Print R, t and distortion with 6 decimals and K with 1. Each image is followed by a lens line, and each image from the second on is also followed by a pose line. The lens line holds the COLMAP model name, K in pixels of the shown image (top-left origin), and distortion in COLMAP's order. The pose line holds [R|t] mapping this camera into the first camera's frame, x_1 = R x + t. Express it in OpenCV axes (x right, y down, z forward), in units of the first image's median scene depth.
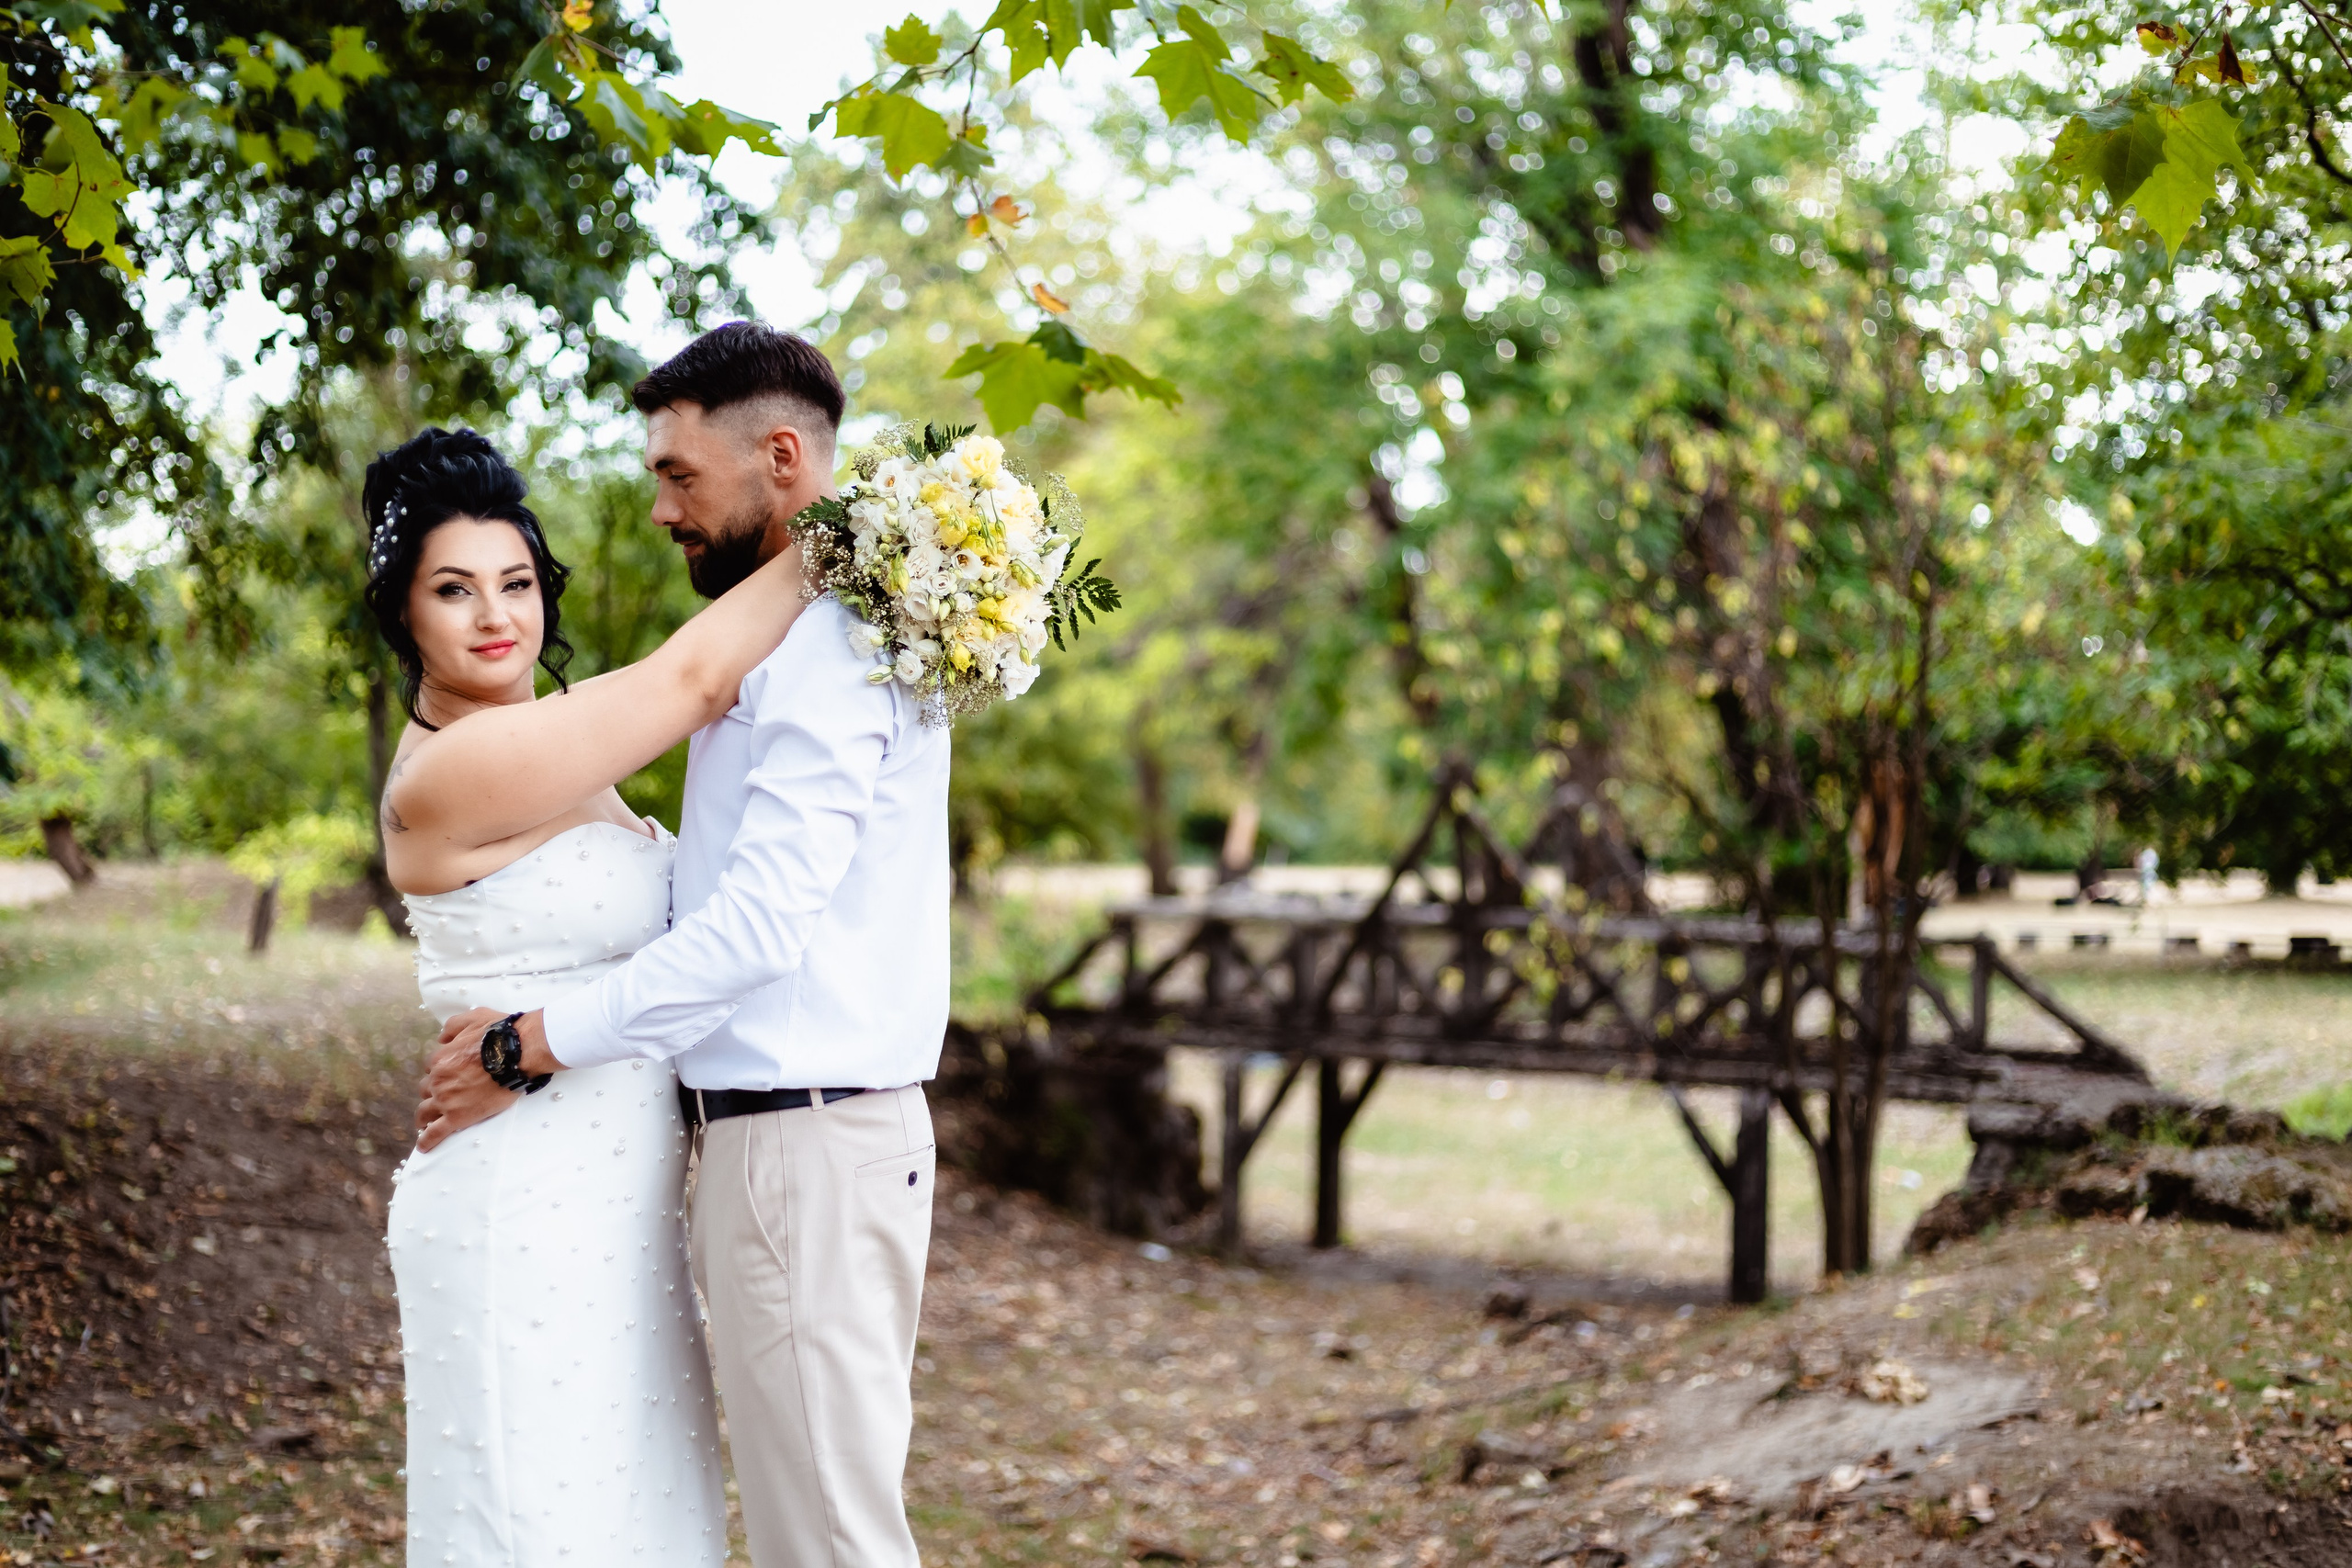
lens RADIAL K [[3214.2, 0, 1176.0], [0, 3214.2, 784.0], [0, 0, 1]] dist [-0.008099, 0.031783]
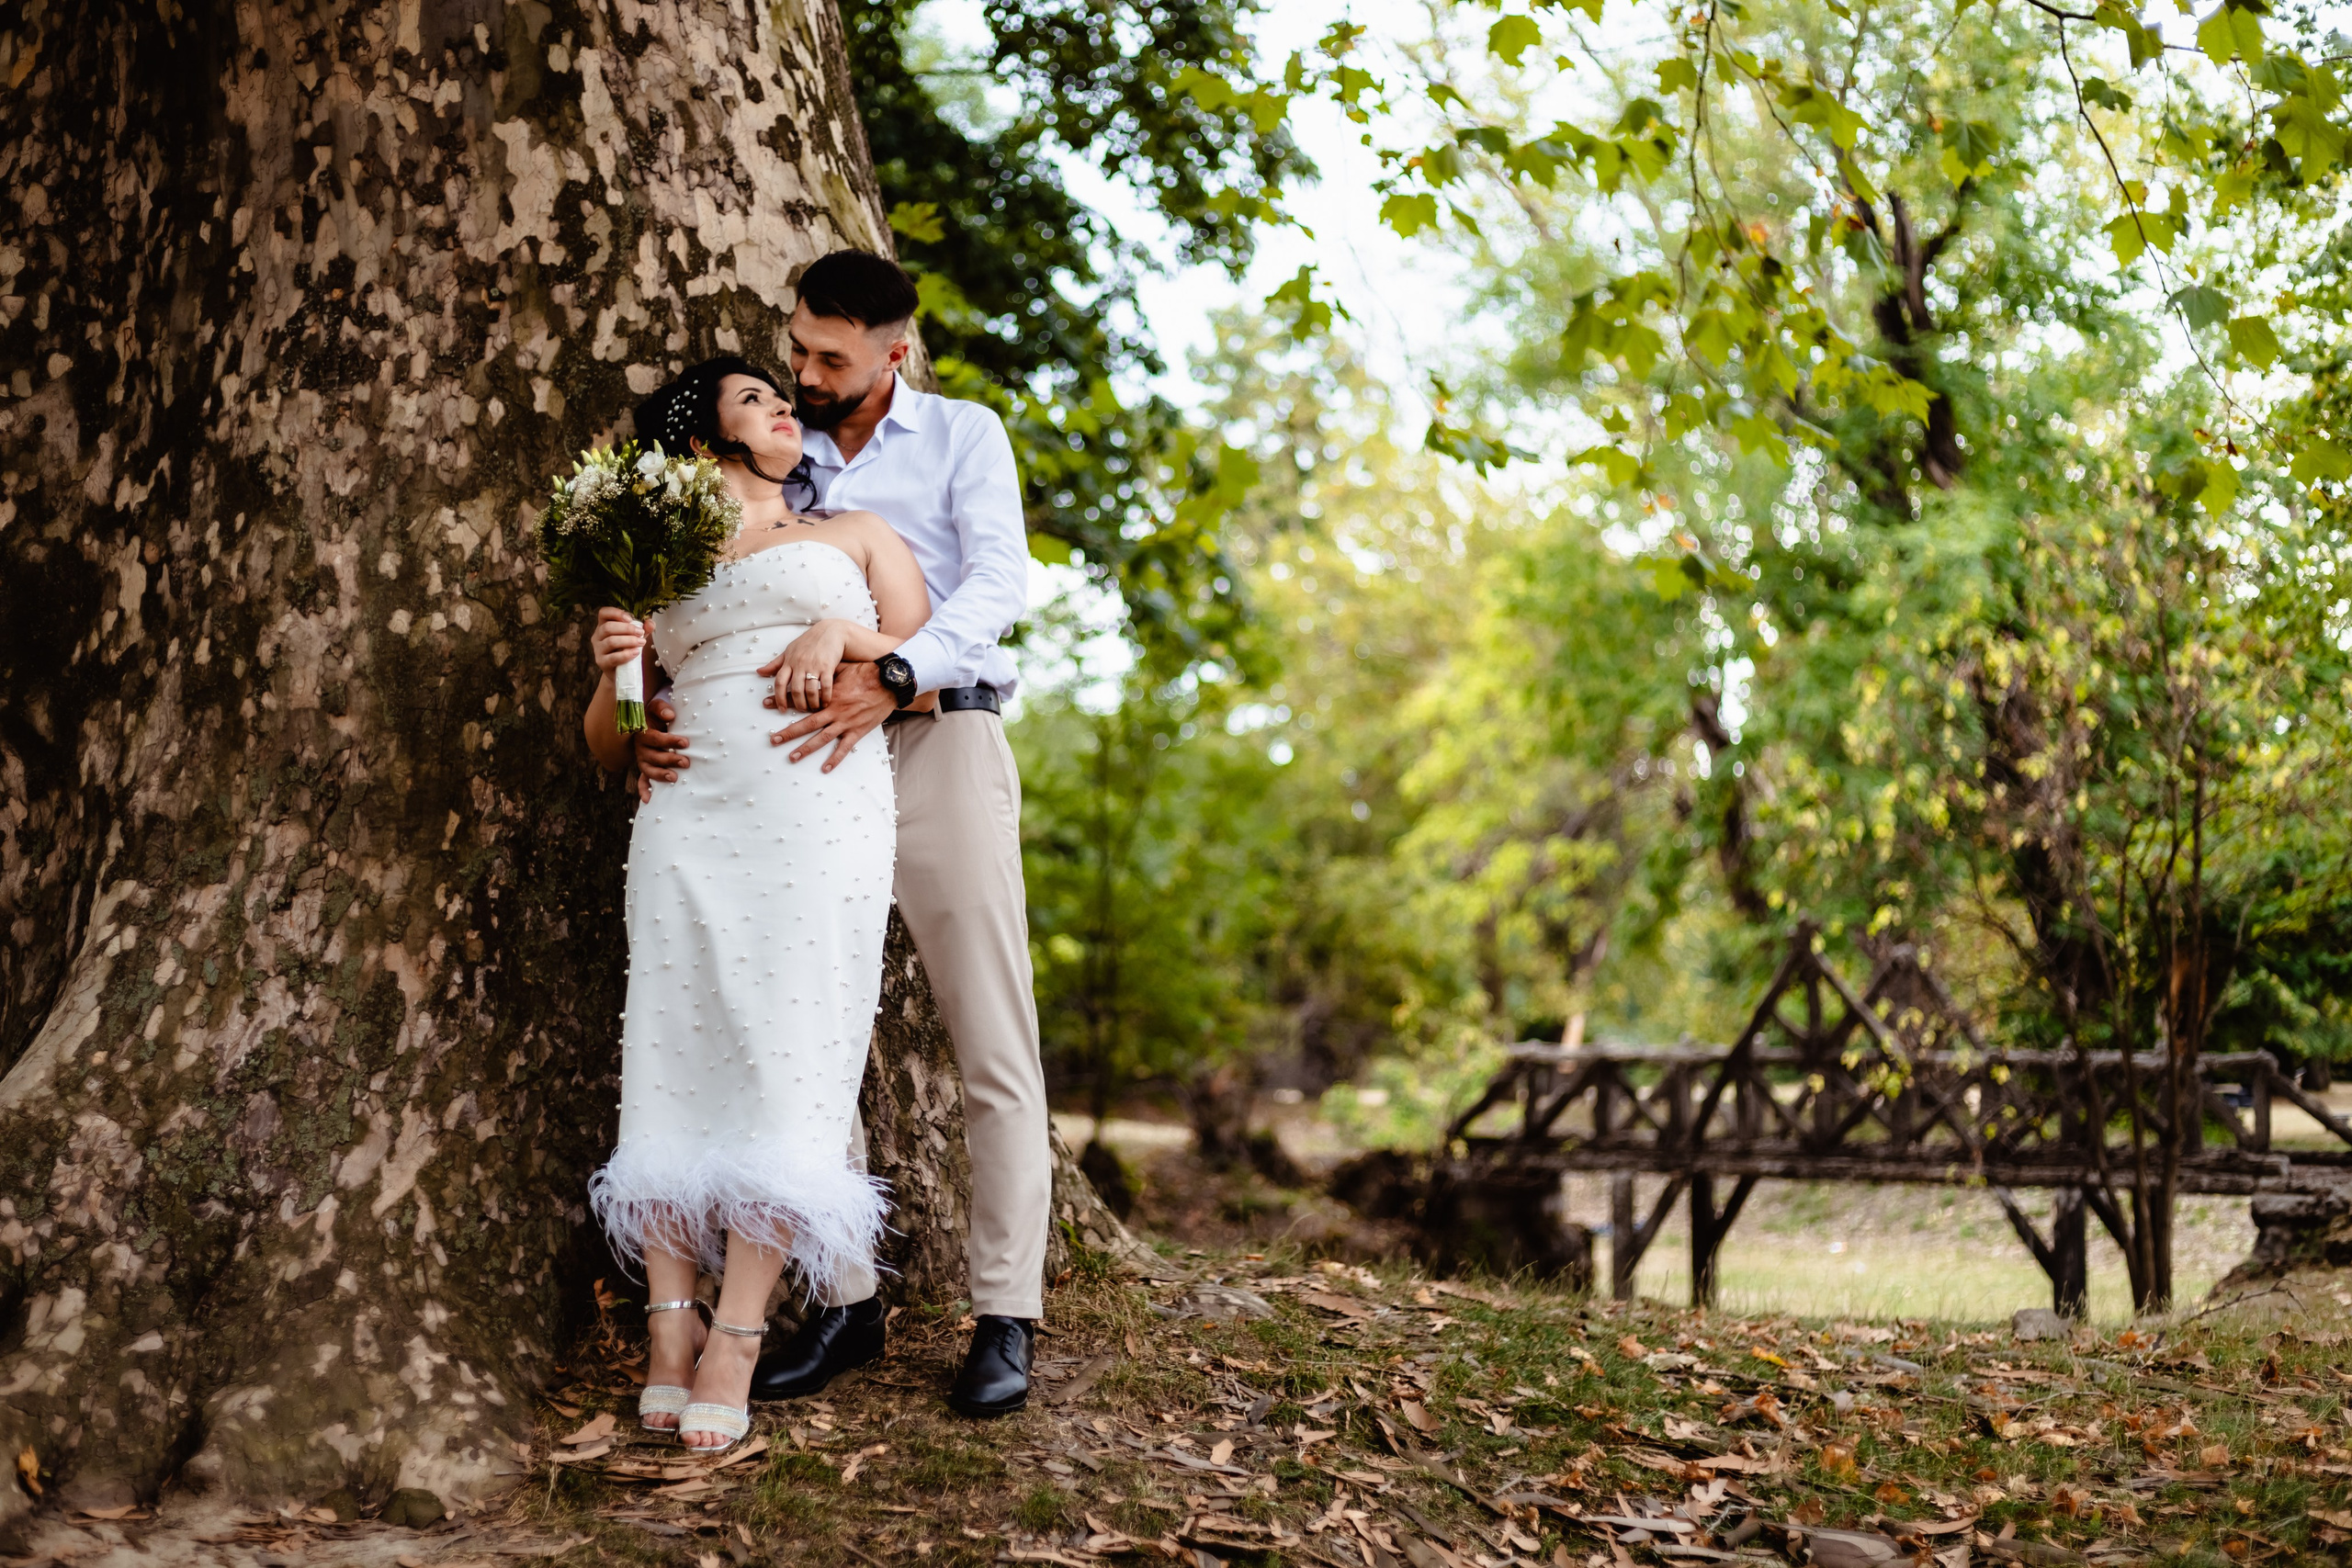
lens RADIAL K [[3453.6, 0, 1176.0], [0, 3453.6, 784.0], [0, 0, 1]] dist [0.016064, -0.005277]
pose [[0.997192, -0.021611, -0.071699, -0.051241], [0.015890, 0.996714, -0.079433, 0.039020], [0.073180, 0.078071, 0.994258, -0.287588]]
